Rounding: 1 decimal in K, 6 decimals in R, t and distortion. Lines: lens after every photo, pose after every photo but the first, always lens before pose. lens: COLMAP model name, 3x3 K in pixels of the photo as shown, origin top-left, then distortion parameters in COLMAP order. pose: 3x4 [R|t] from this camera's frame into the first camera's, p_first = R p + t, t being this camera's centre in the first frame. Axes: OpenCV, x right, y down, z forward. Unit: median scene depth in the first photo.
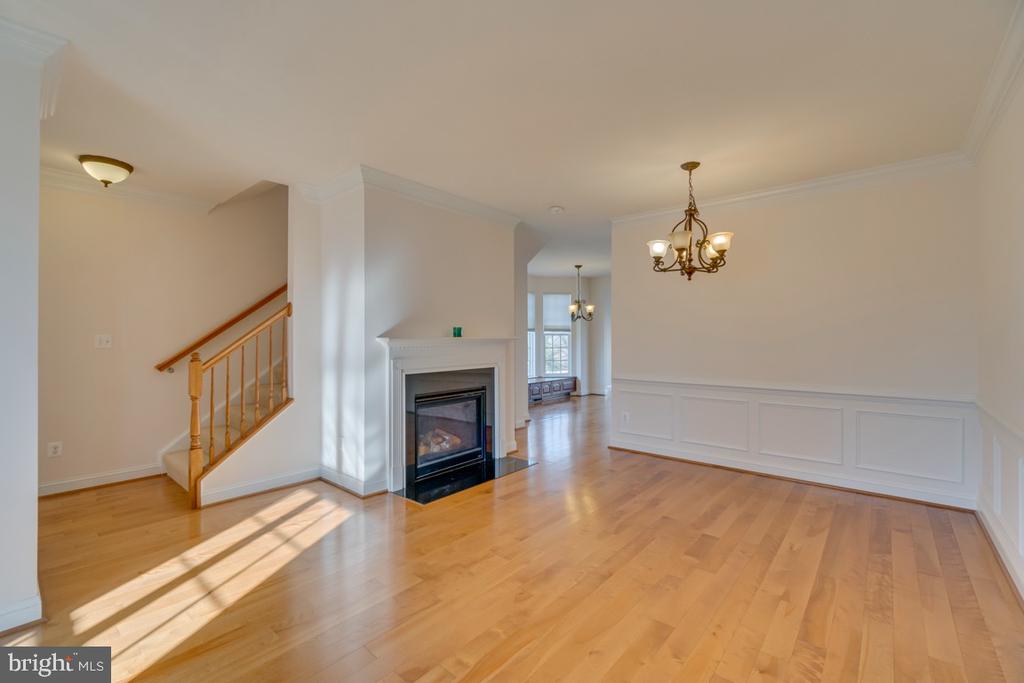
lens RADIAL K [[433.8, 0, 509.7], [0, 433.8, 333.3], [0, 0, 1]] dist [-0.004636, -0.000074]
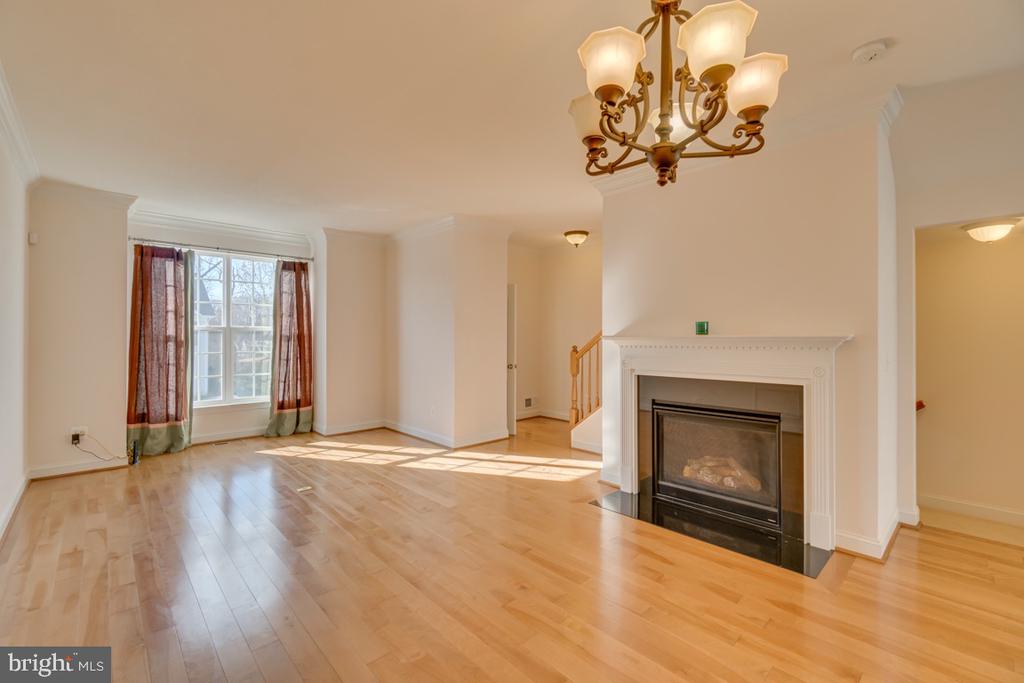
lens RADIAL K [[433.8, 0, 508.0], [0, 433.8, 340.1], [0, 0, 1]] dist [-0.004636, -0.000074]
pose [[-0.092073, 0.009634, -0.995706, 0.733715], [0.010073, 0.999911, 0.008743, 0.008308], [0.995701, -0.009225, -0.092162, 0.822329]]
